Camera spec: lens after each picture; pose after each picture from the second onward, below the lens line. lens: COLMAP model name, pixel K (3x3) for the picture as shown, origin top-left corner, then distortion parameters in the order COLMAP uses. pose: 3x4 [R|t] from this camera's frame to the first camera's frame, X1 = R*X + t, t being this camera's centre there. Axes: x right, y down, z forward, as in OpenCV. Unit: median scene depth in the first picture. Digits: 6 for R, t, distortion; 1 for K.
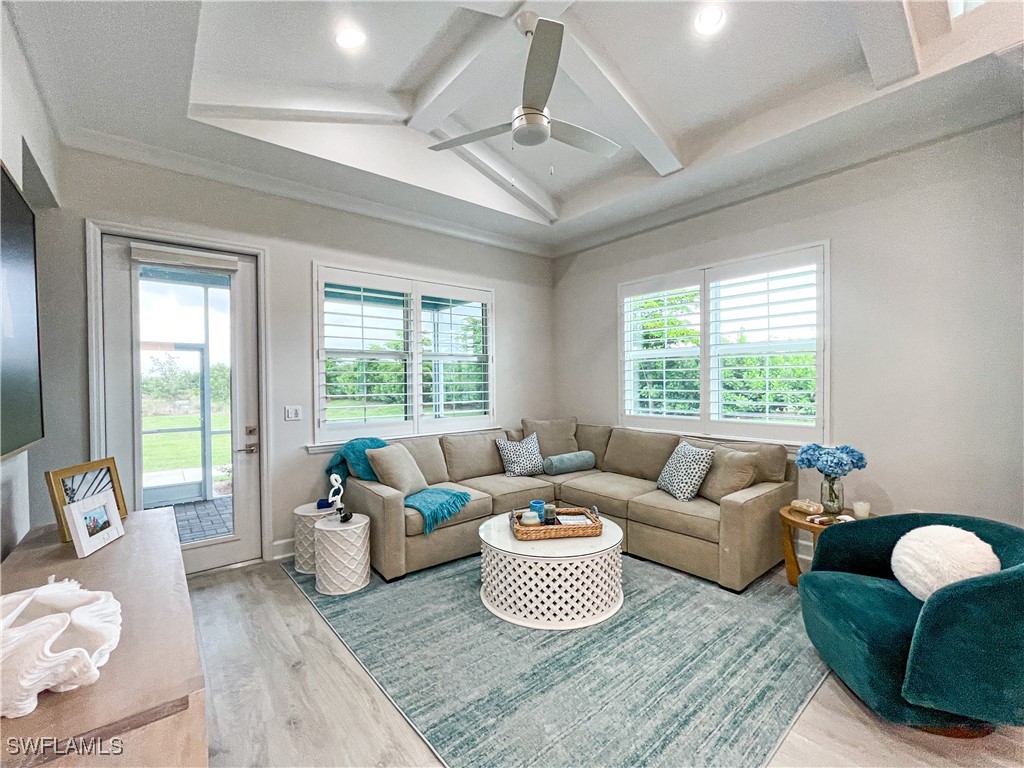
lens RADIAL K [[437.4, 0, 517.3], [0, 437.4, 385.2], [0, 0, 1]] dist [-0.005850, -0.000079]
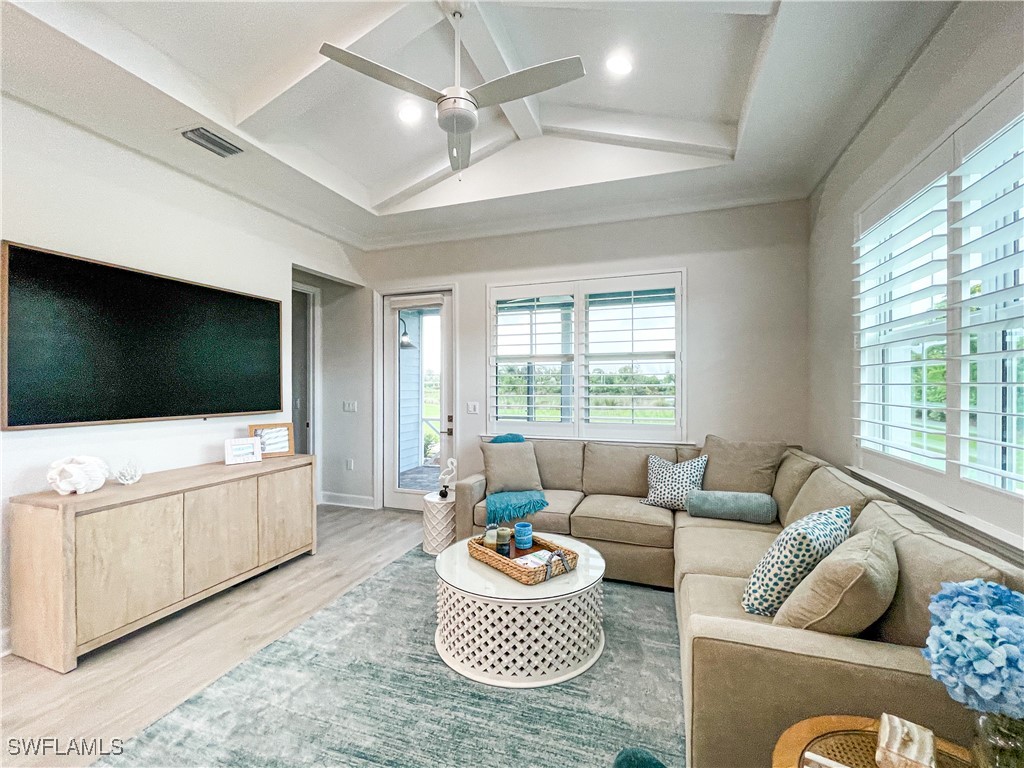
lens RADIAL K [[437.4, 0, 513.9], [0, 437.4, 386.6], [0, 0, 1]] dist [-0.005850, -0.000079]
pose [[0.519294, 0.009498, -0.854543, 0.609819], [-0.015335, 0.999881, 0.001794, -0.002161], [0.854458, 0.012173, 0.519378, 0.425306]]
